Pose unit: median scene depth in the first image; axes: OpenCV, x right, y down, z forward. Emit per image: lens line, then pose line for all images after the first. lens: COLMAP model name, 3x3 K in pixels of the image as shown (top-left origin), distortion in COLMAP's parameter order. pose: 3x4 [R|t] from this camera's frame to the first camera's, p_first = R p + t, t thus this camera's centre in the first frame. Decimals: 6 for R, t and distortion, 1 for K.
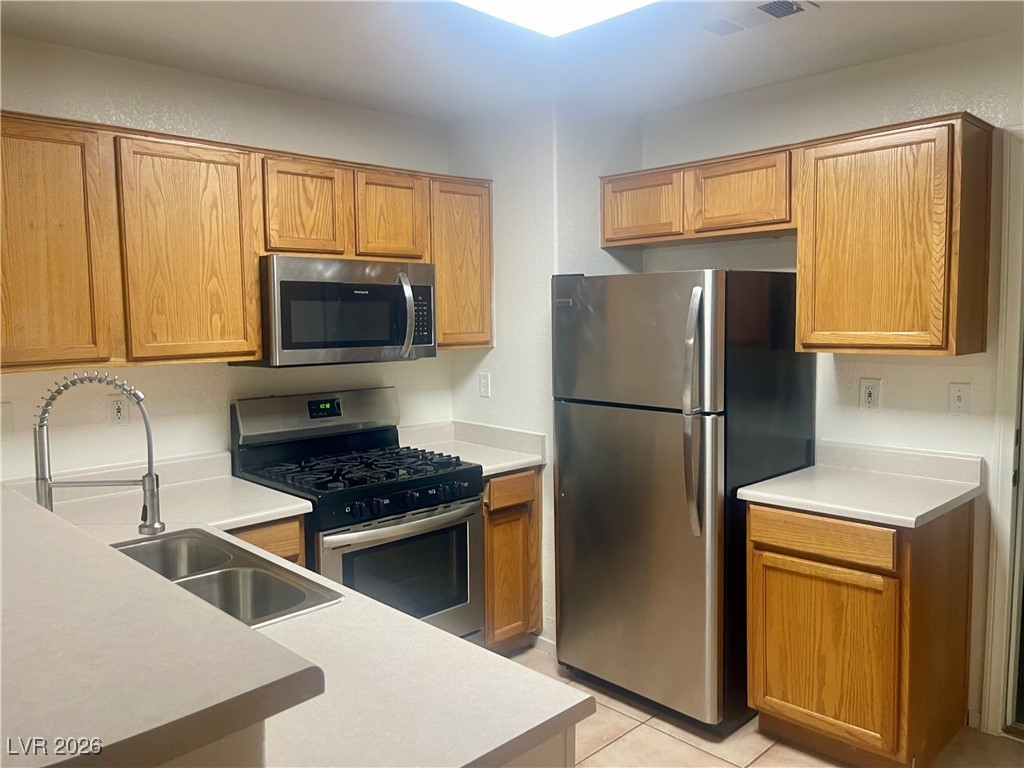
lens RADIAL K [[785.5, 0, 508.7], [0, 785.5, 377.9], [0, 0, 1]] dist [0.083790, -0.133010]
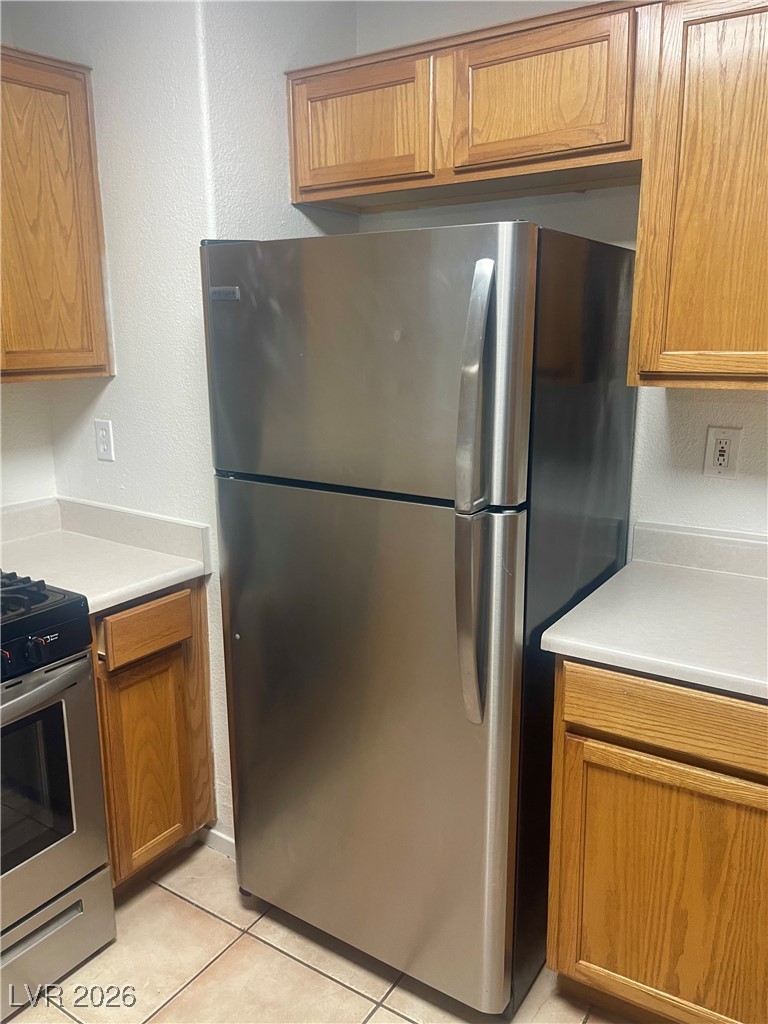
lens RADIAL K [[785.5, 0, 384.0], [0, 785.5, 512.0], [0, 0, 1]] dist [0.083790, -0.133010]
pose [[0.975600, -0.041806, 0.215541, 0.054712], [0.010685, 0.989582, 0.143576, -0.025861], [-0.219297, -0.137770, 0.965882, 0.445871]]
